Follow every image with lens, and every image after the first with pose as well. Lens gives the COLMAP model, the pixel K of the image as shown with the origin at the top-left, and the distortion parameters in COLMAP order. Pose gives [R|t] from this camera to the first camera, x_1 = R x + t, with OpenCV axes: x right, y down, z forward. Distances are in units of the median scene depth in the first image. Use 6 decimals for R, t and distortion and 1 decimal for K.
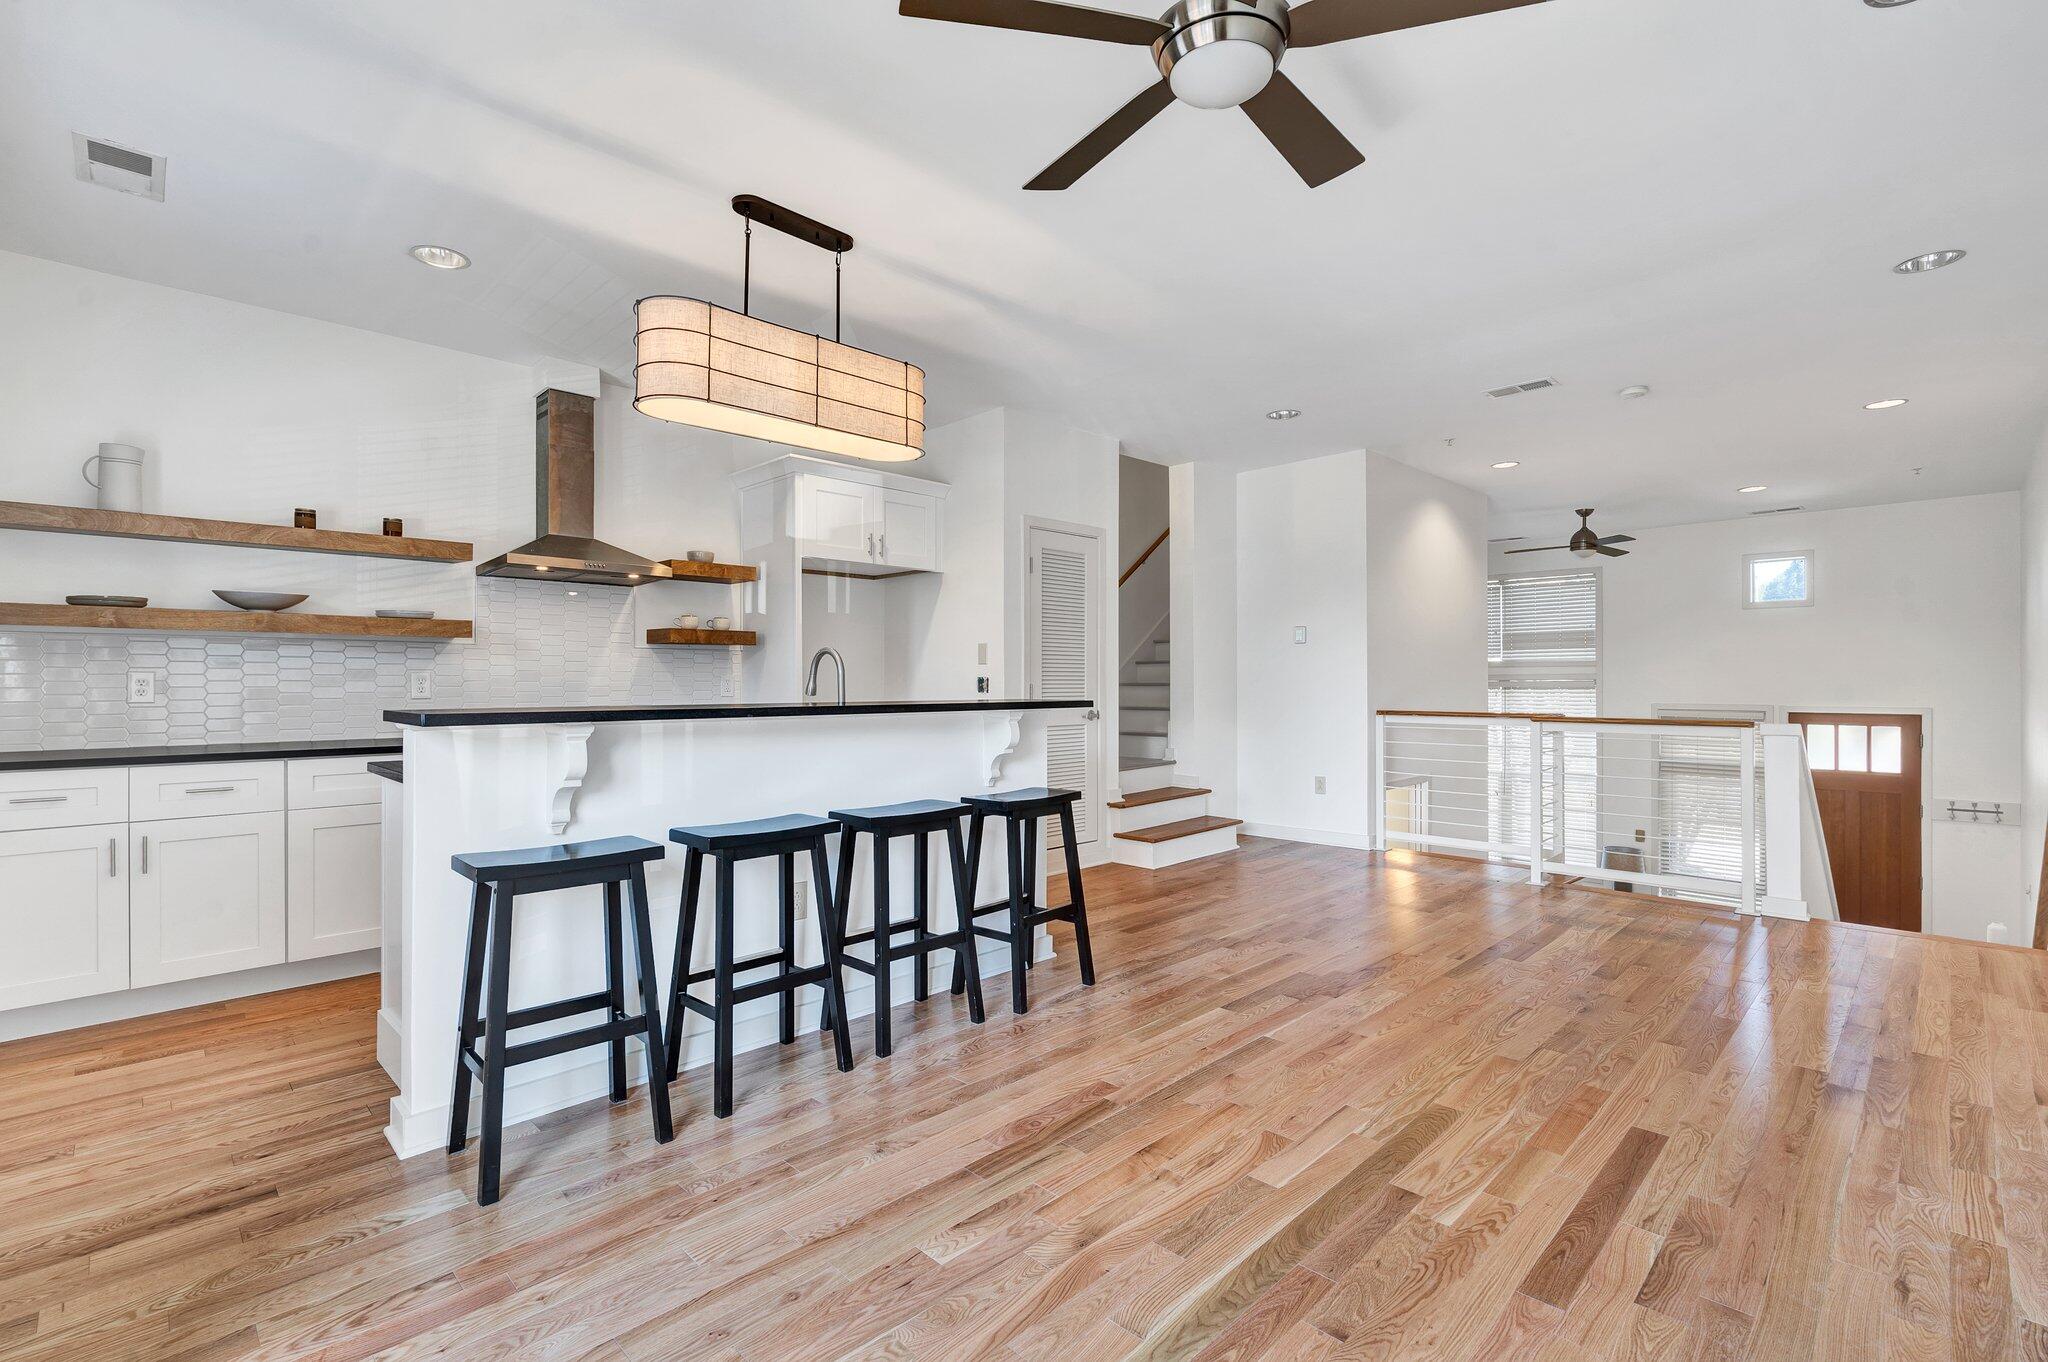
lens RADIAL K [[922.7, 0, 1022.0], [0, 922.7, 686.9], [0, 0, 1]] dist [-0.003062, 0.000250]
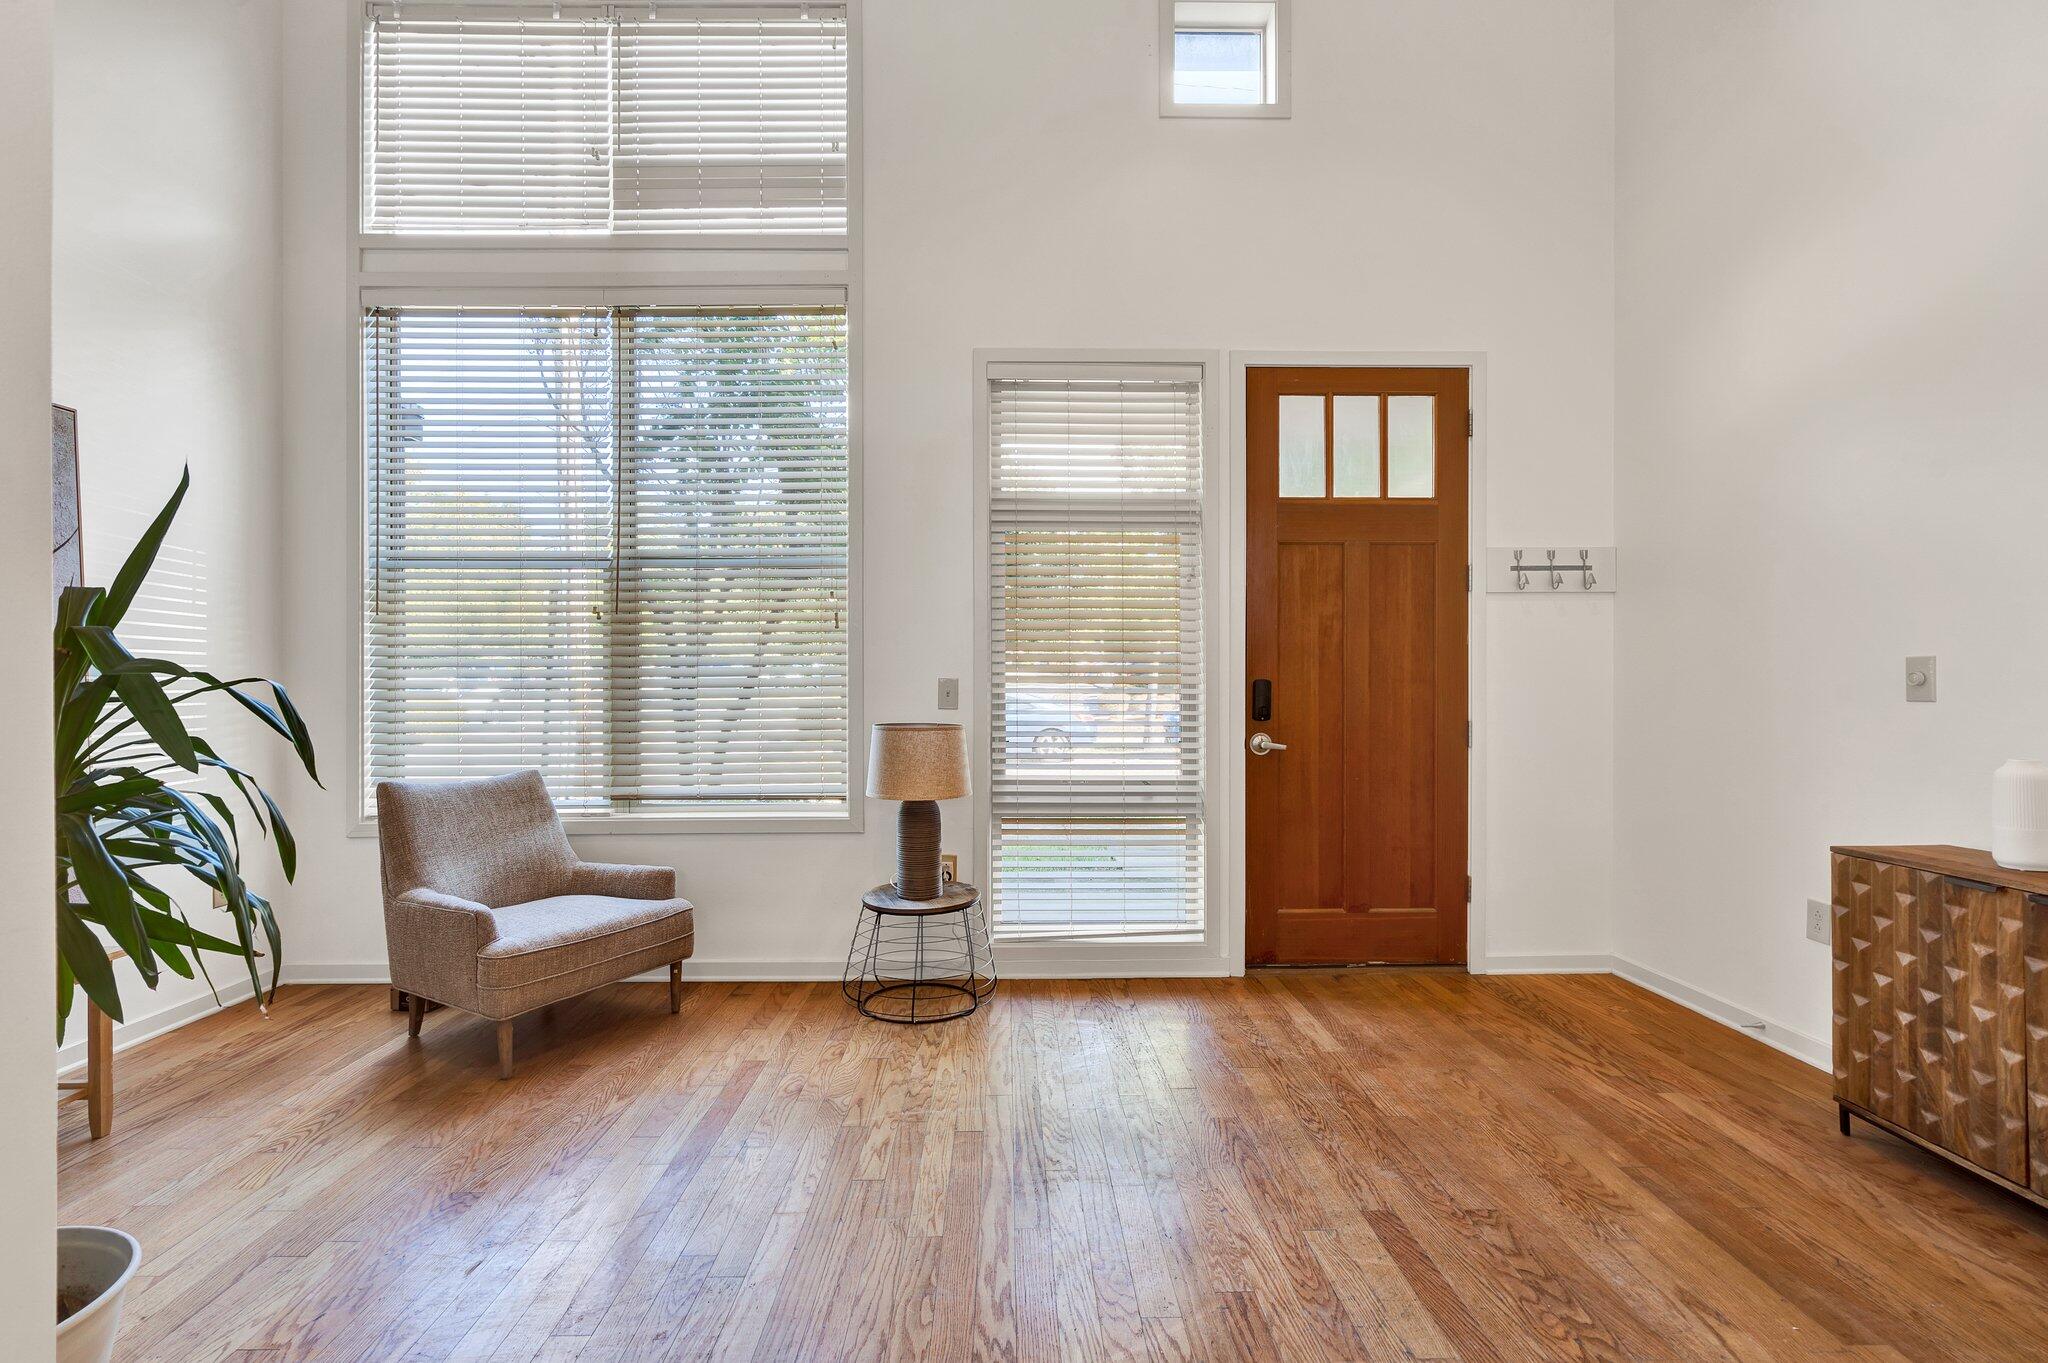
lens RADIAL K [[922.7, 0, 1021.5], [0, 922.7, 683.1], [0, 0, 1]] dist [-0.003062, 0.000250]
pose [[0.685970, -0.000350, 0.727630, 0.475741], [0.004856, 0.999980, -0.004097, 0.183906], [-0.727614, 0.006344, 0.685957, 0.825474]]
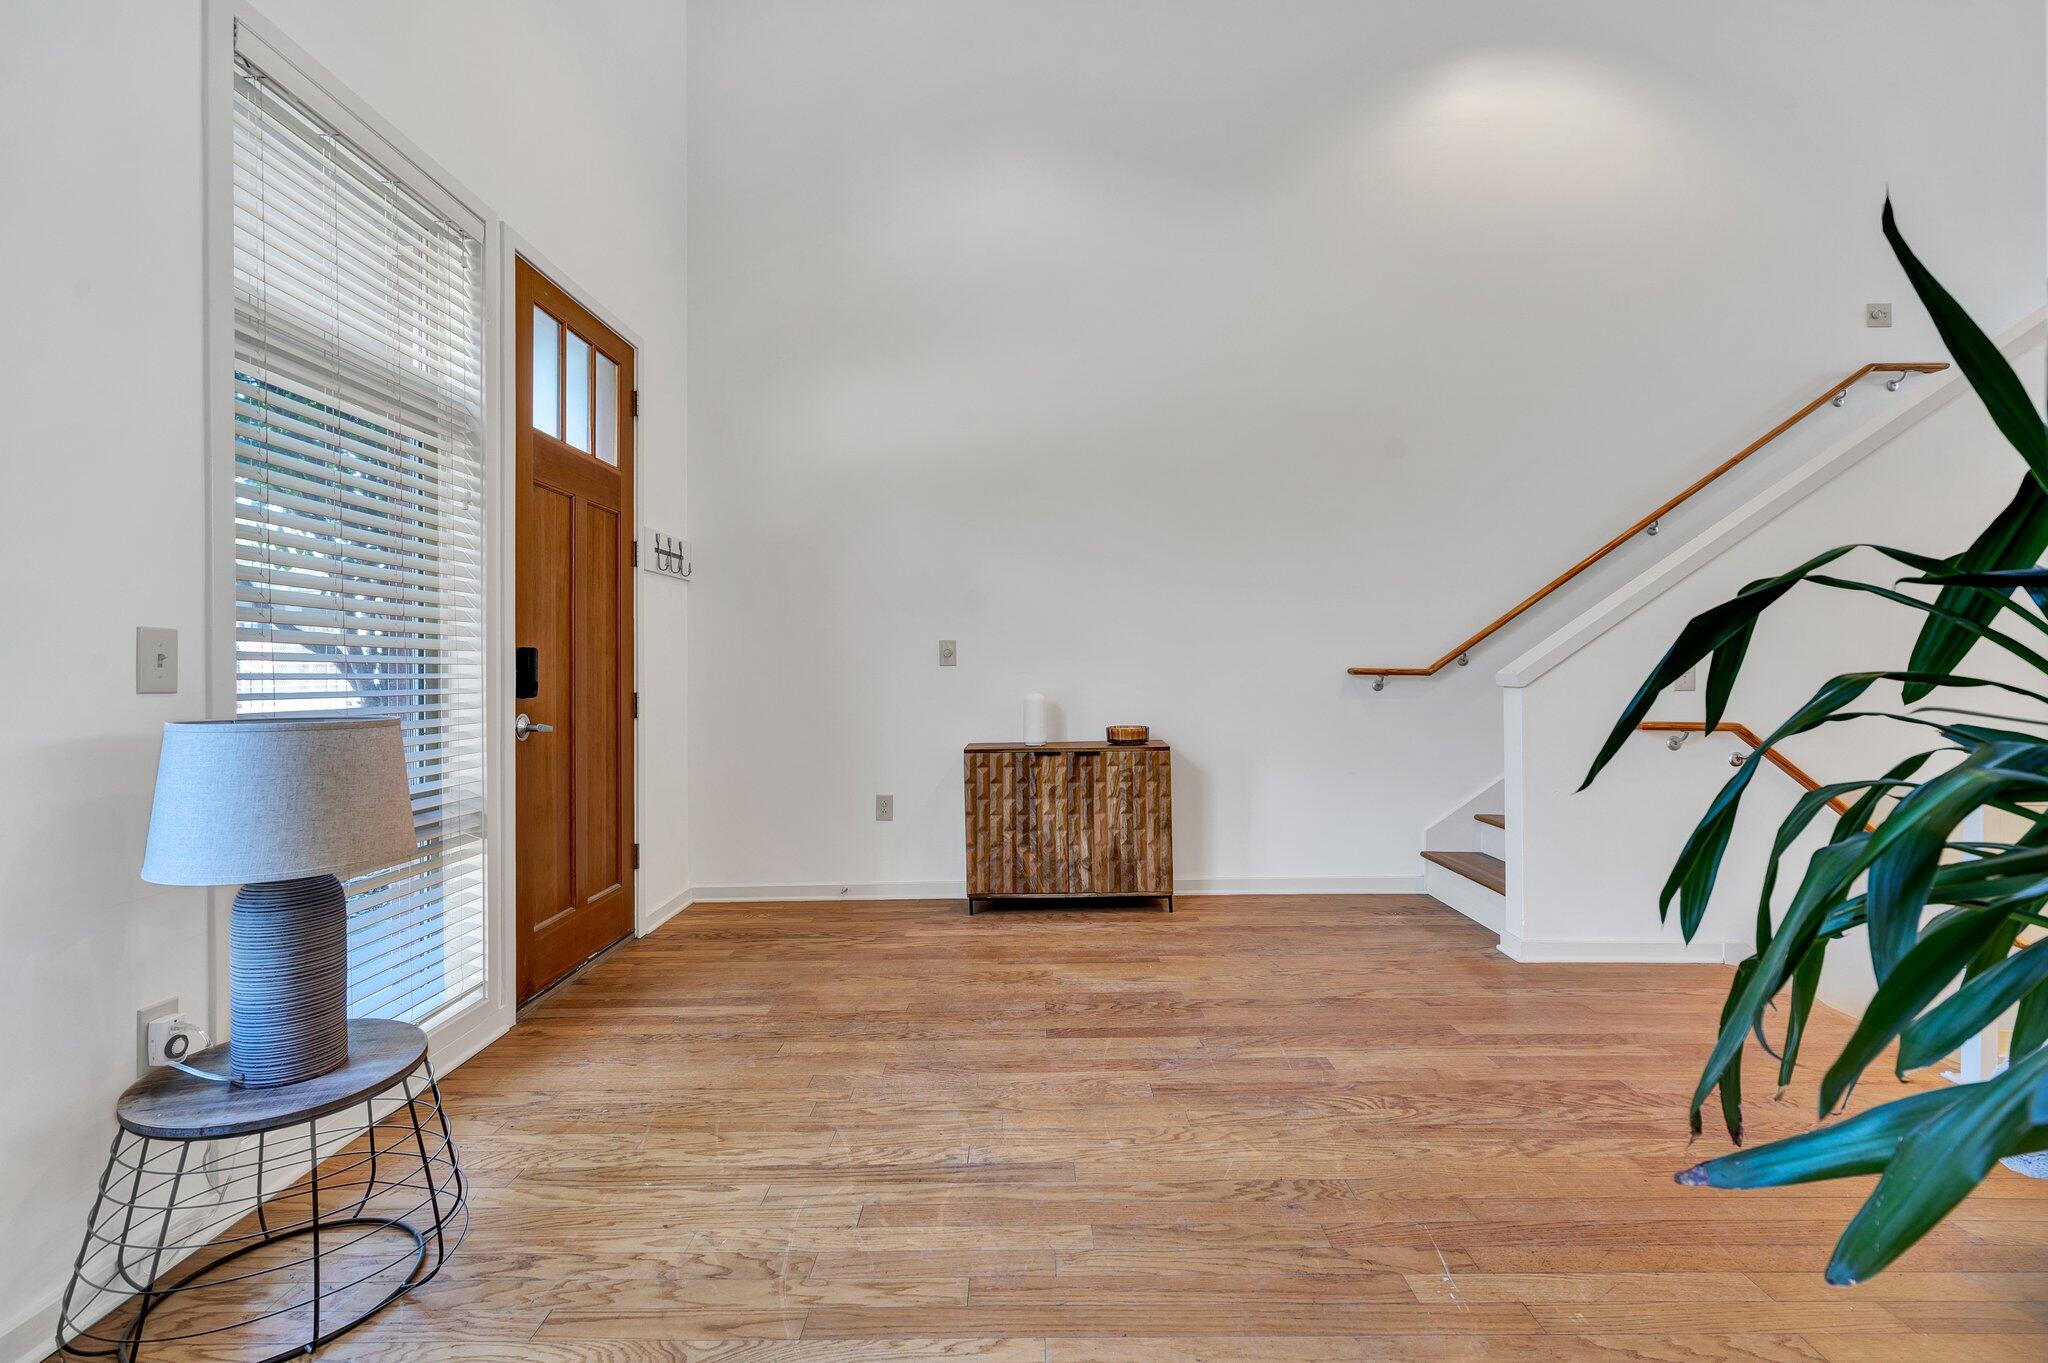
lens RADIAL K [[922.7, 0, 1027.8], [0, 922.7, 659.4], [0, 0, 1]] dist [-0.003062, 0.000250]
pose [[-0.713239, 0.013861, 0.700784, 0.488238], [0.010918, 0.999903, -0.008665, 0.191337], [-0.700836, 0.001471, -0.713321, 1.167839]]
